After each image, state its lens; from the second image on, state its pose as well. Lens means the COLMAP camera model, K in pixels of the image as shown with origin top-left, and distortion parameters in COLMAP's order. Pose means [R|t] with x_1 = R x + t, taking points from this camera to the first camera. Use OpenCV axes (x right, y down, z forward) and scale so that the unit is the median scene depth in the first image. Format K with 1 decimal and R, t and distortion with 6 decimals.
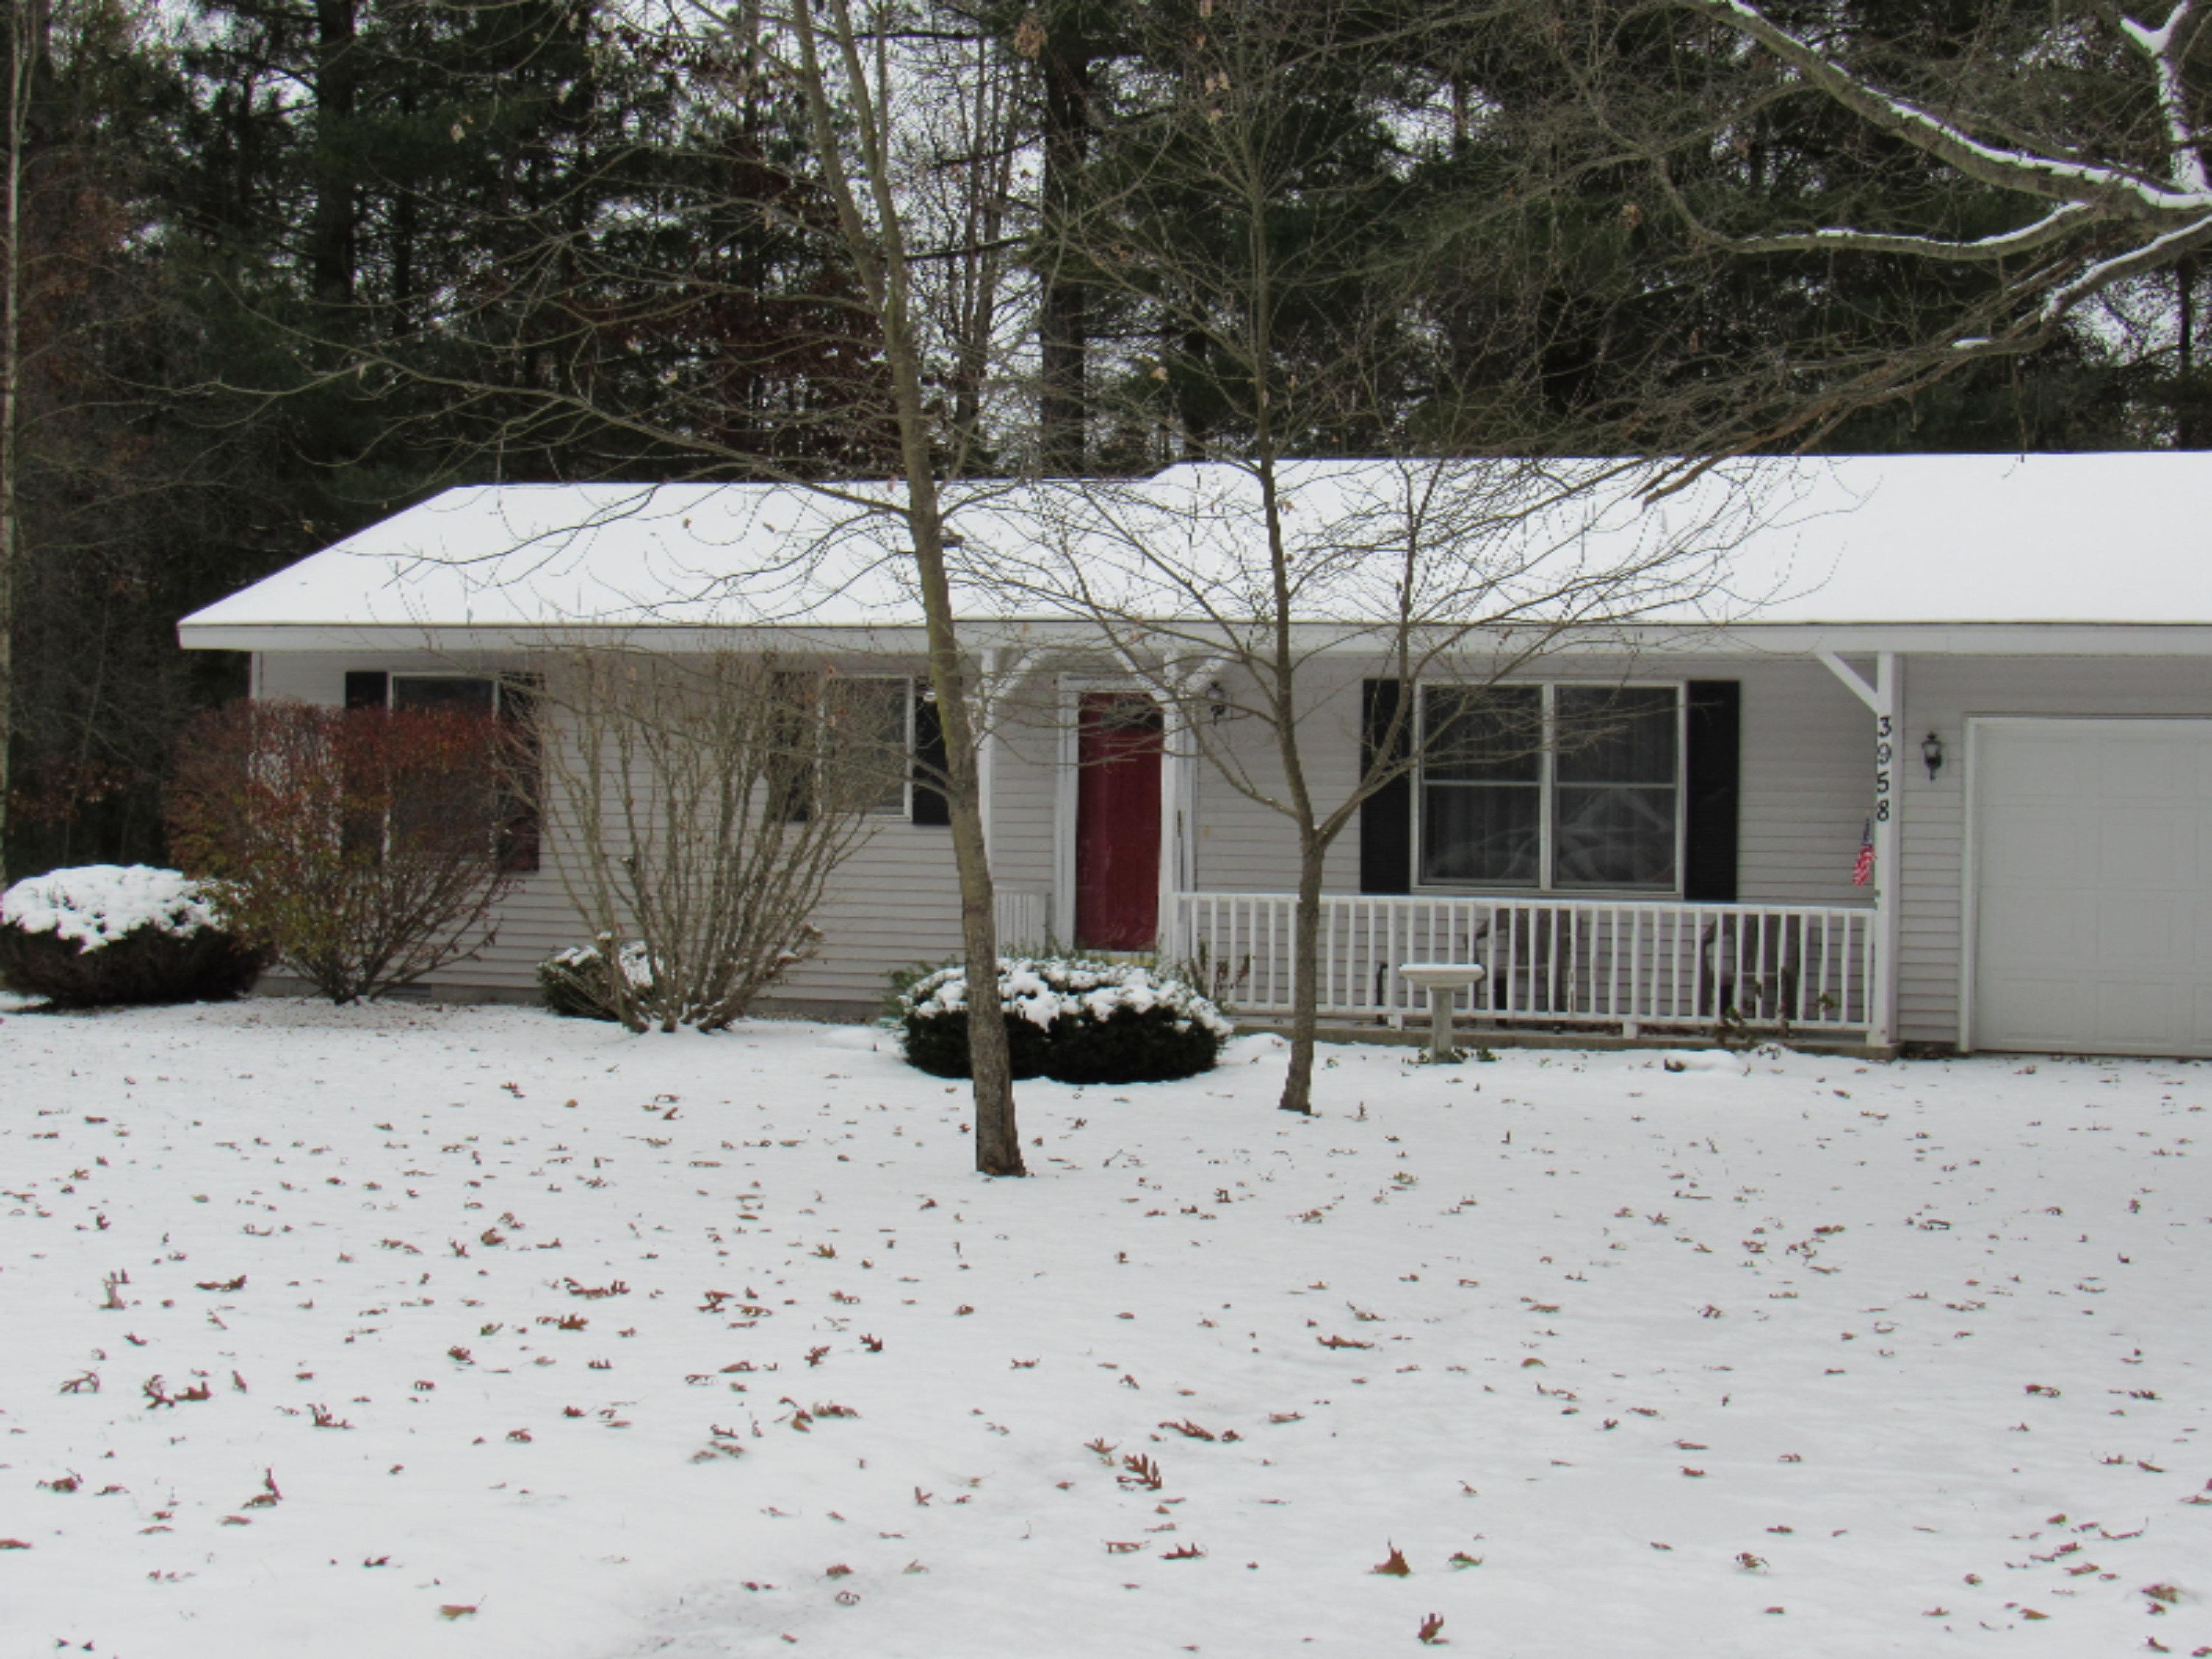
lens RADIAL K [[4267.2, 0, 1106.0], [0, 4267.2, 829.5], [0, 0, 1]] dist [-0.128651, 0.132370]
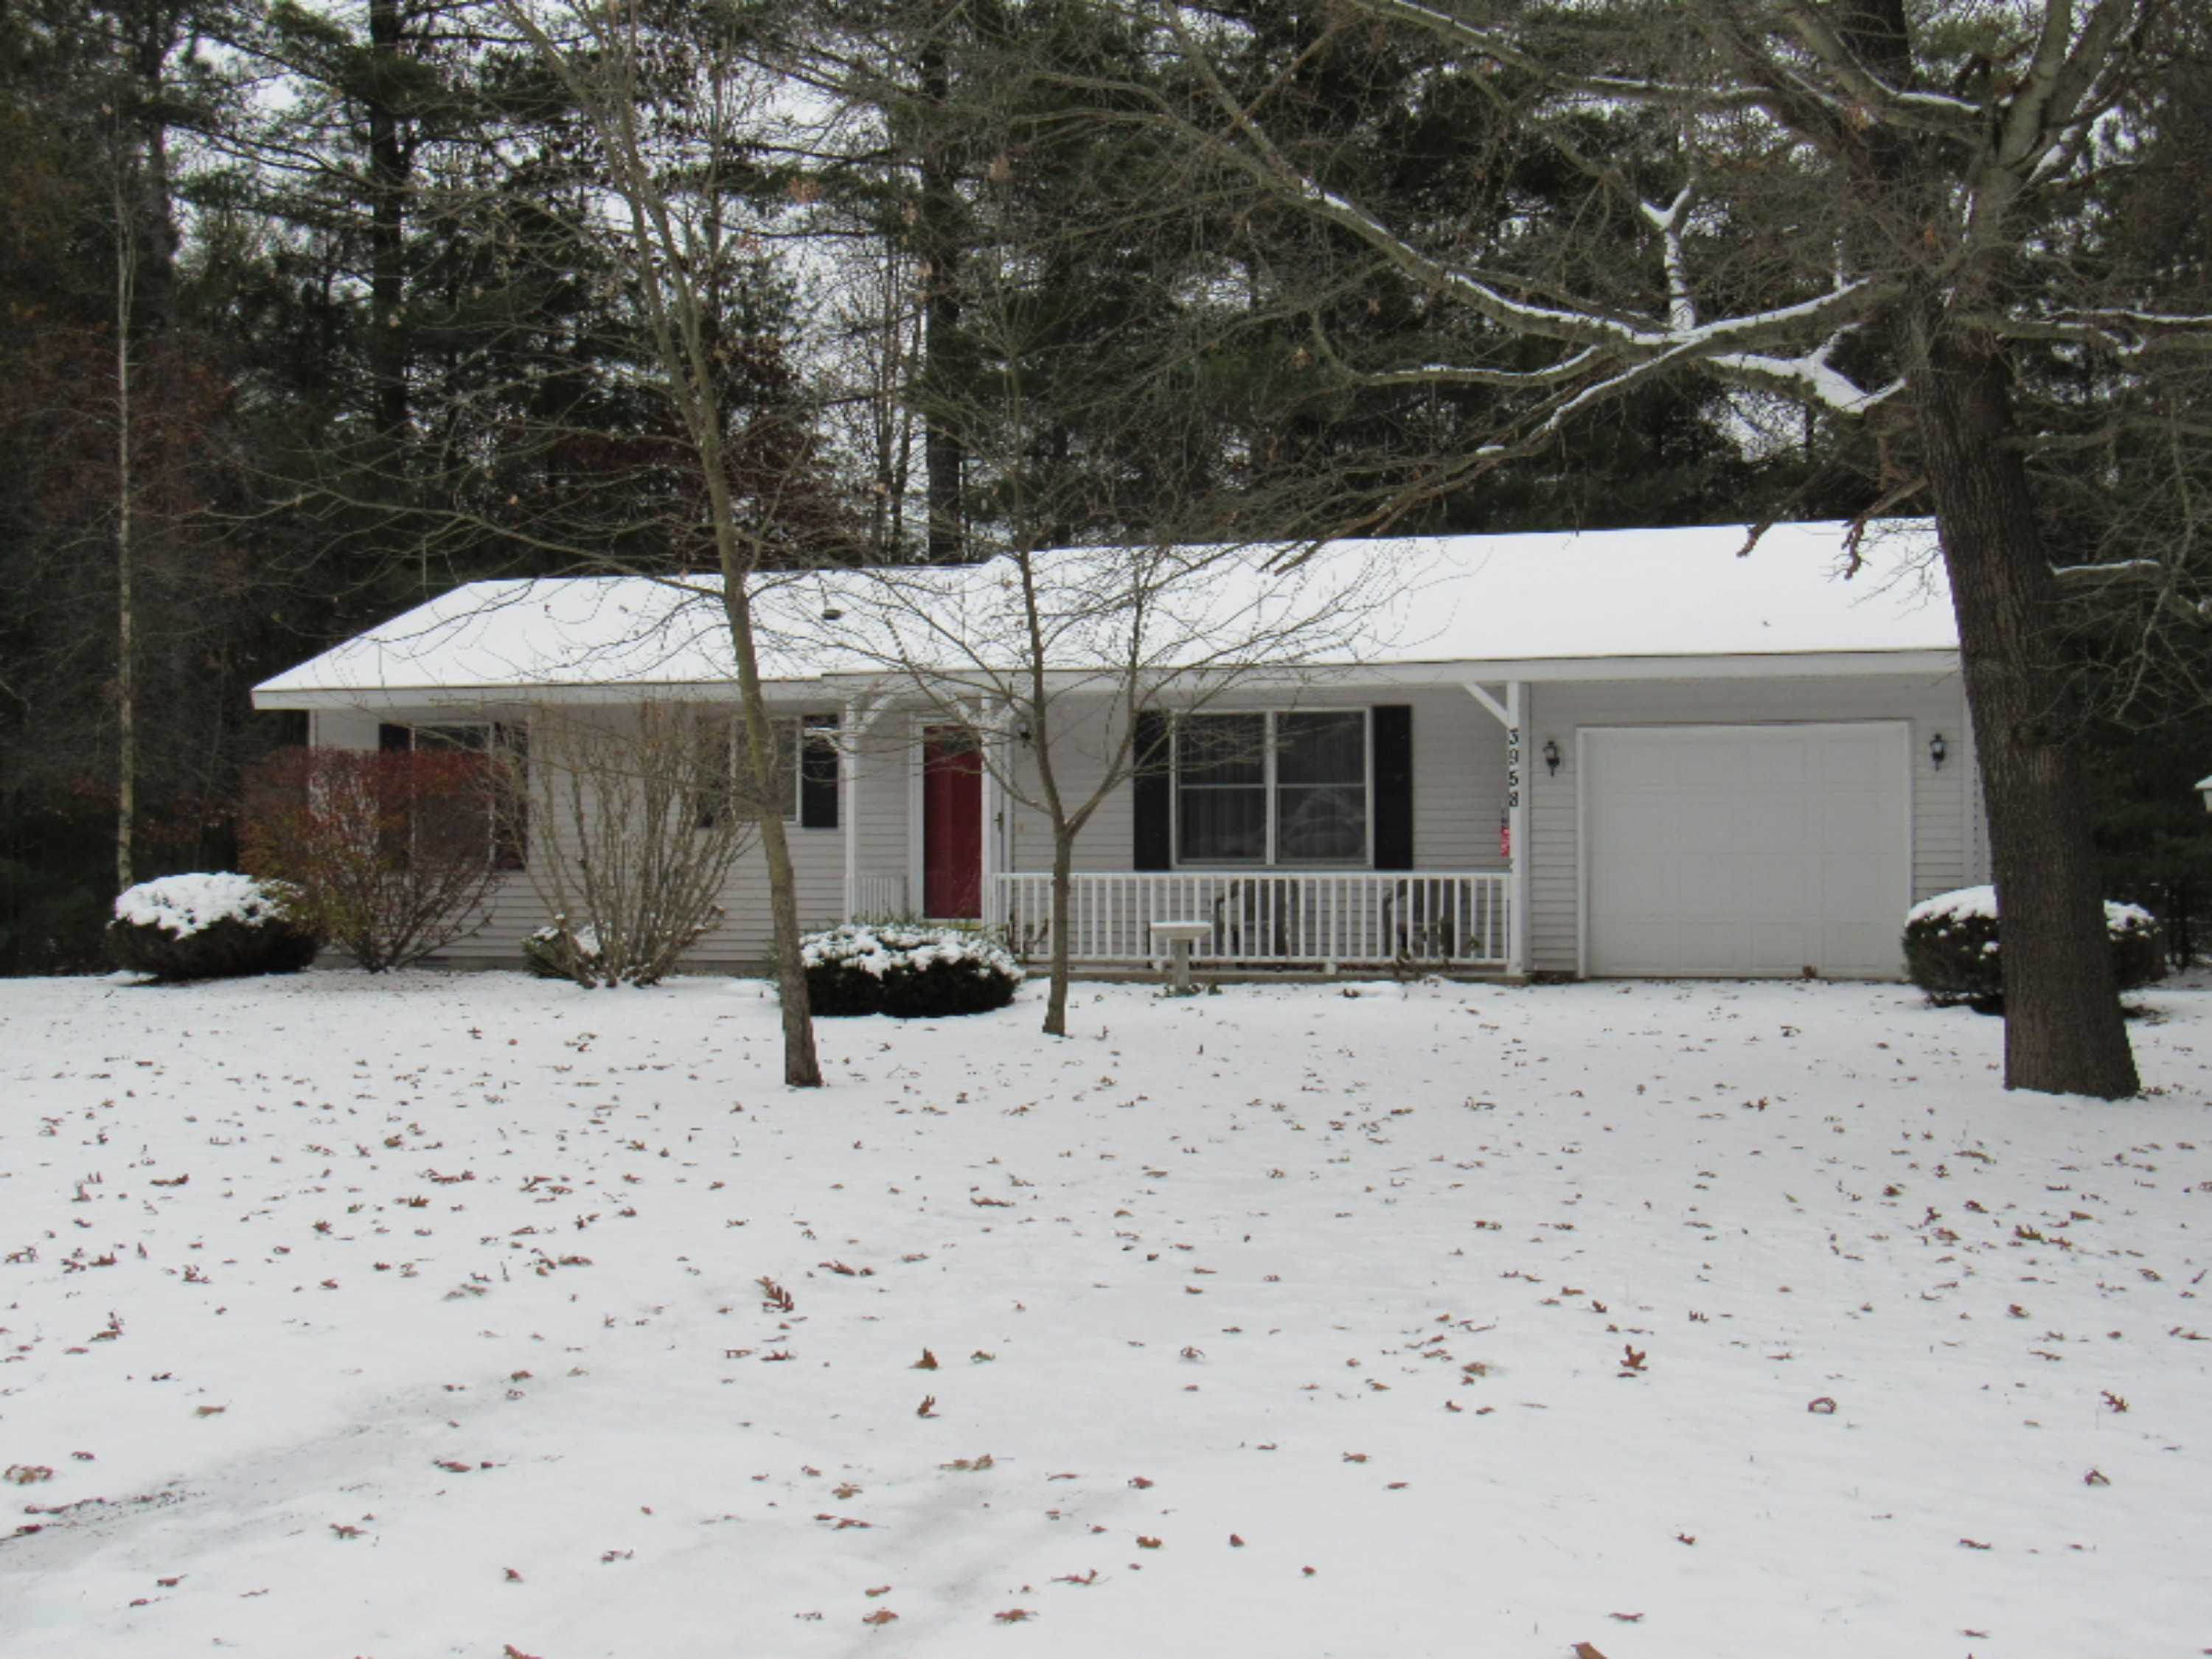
lens RADIAL K [[3223.5, 0, 1106.0], [0, 3223.5, 829.5], [0, 0, 1]] dist [-0.060132, 0.039219]
pose [[0.999617, -0.024697, 0.012481, 0.045124], [0.024690, 0.999695, 0.000704, 0.001253], [-0.012494, -0.000395, 0.999922, -0.012803]]
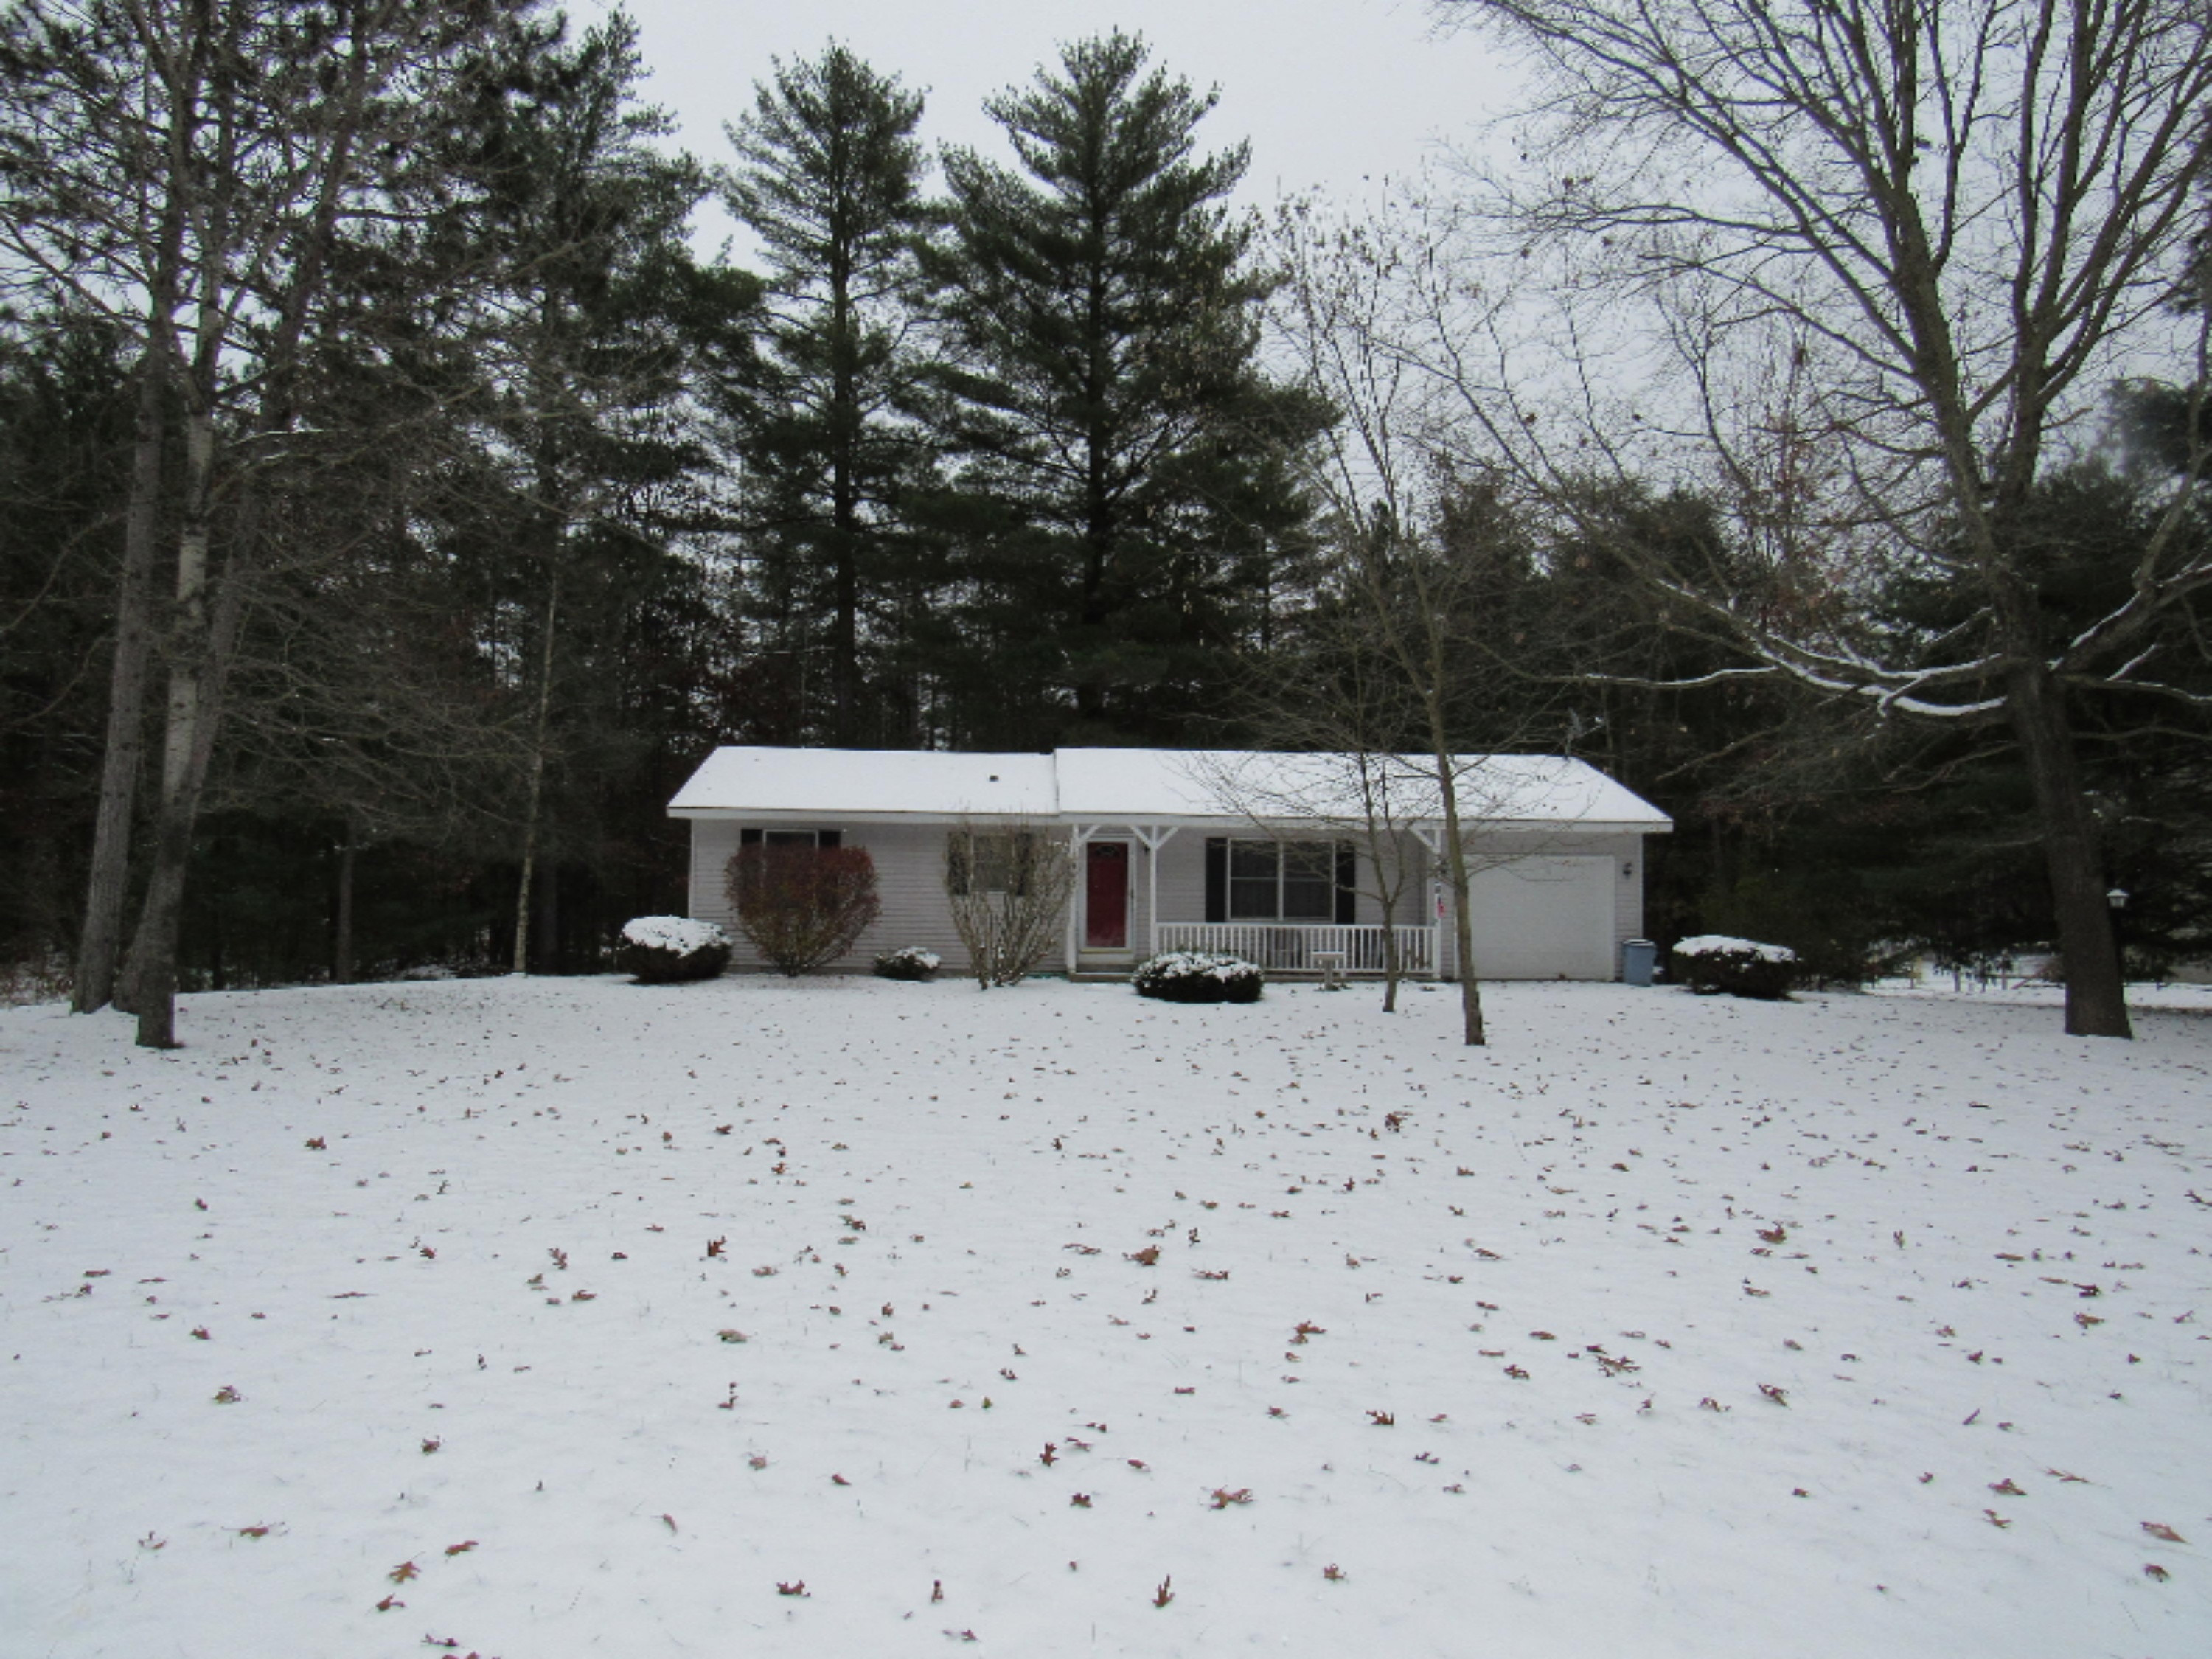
lens RADIAL K [[1589.3, 0, 1106.0], [0, 1589.3, 829.5], [0, 0, 1]] dist [-0.027465, 0.009073]
pose [[0.908961, 0.012099, 0.416706, -0.451943], [0.003365, 0.999333, -0.036358, -0.007396], [-0.416868, 0.034450, 0.908314, 0.192413]]
